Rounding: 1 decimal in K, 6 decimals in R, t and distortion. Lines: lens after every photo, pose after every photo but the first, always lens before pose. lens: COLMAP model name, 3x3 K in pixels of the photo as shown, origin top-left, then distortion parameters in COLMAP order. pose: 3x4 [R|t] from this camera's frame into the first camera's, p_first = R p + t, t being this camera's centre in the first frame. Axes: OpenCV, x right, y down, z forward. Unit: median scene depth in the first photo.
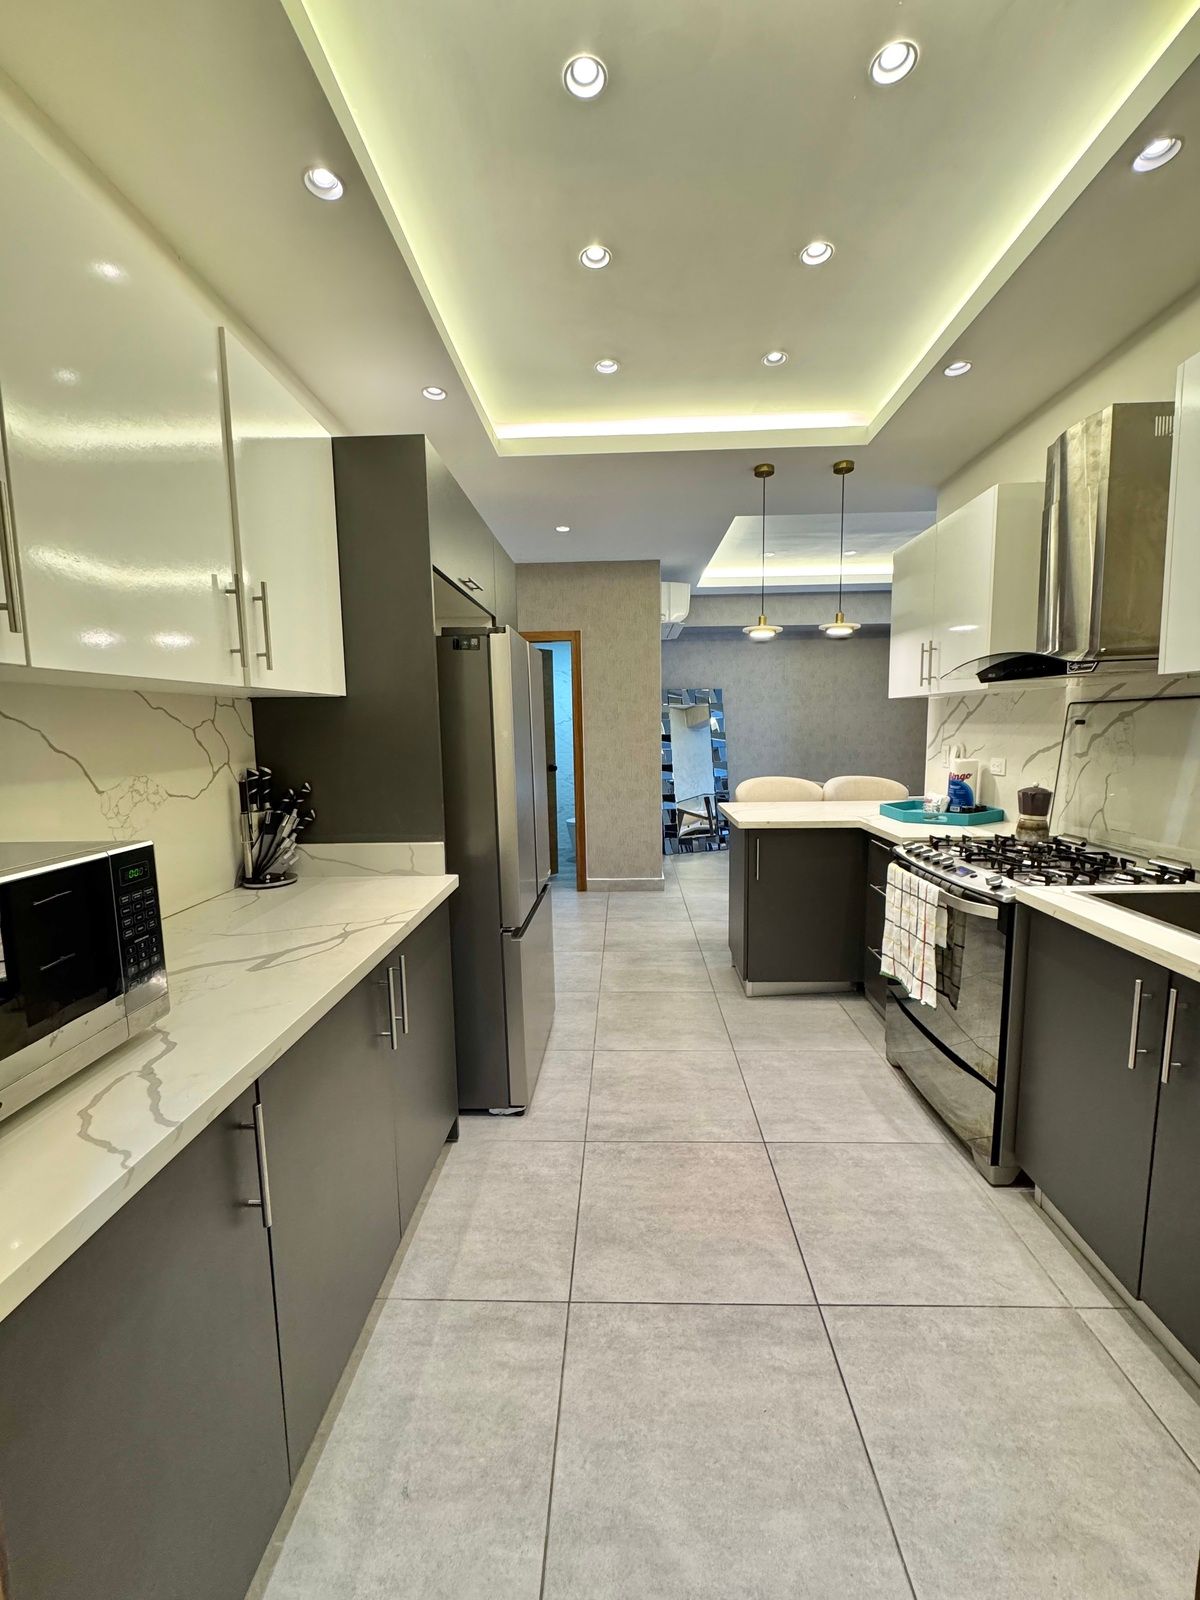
lens RADIAL K [[640.2, 0, 602.7], [0, 640.2, 800.9], [0, 0, 1]] dist [0.002149, 0.000031]
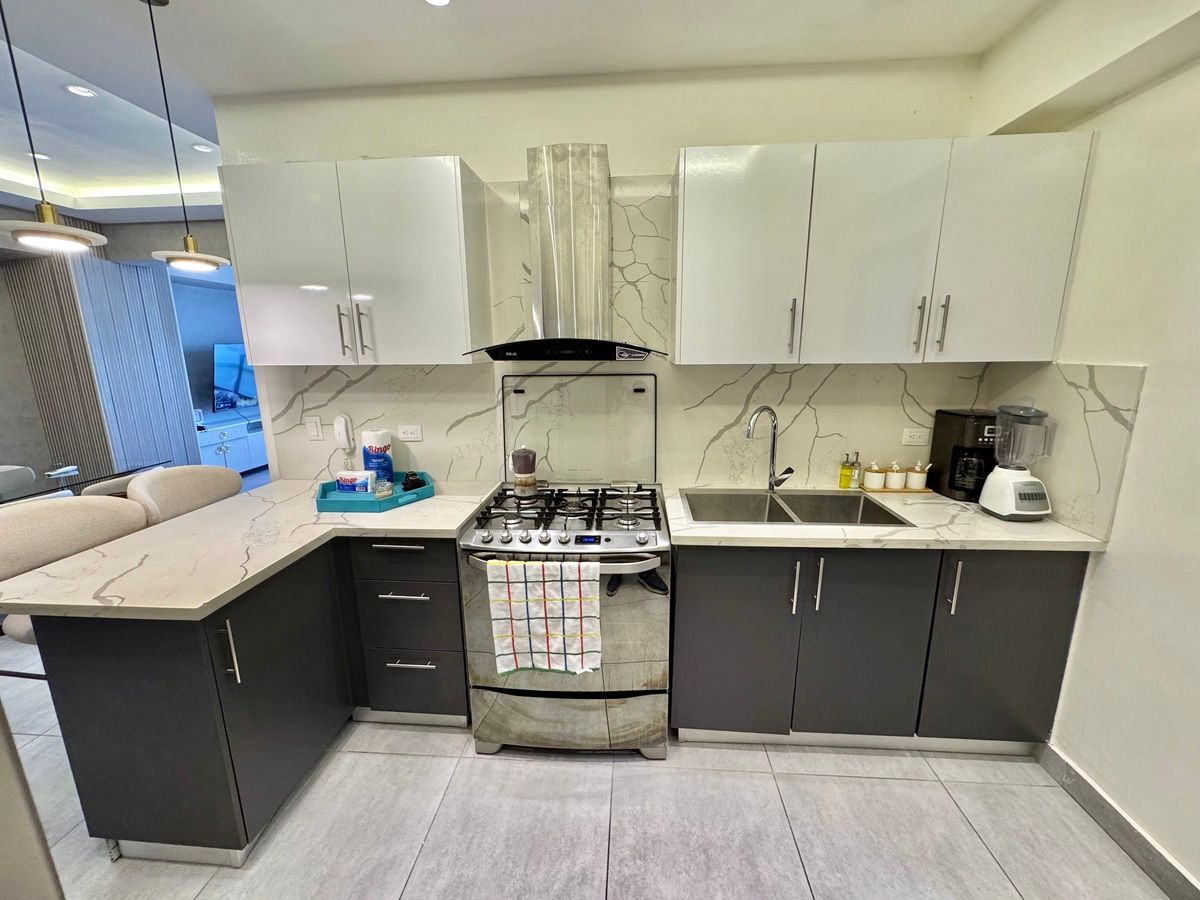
lens RADIAL K [[480.1, 0, 600.5], [0, 480.1, 449.4], [0, 0, 1]] dist [0.002149, 0.000031]
pose [[0.038521, -0.190304, 0.980969, -0.224964], [0.127039, 0.974665, 0.184092, -0.202057], [-0.991149, 0.117530, 0.061721, 0.981094]]
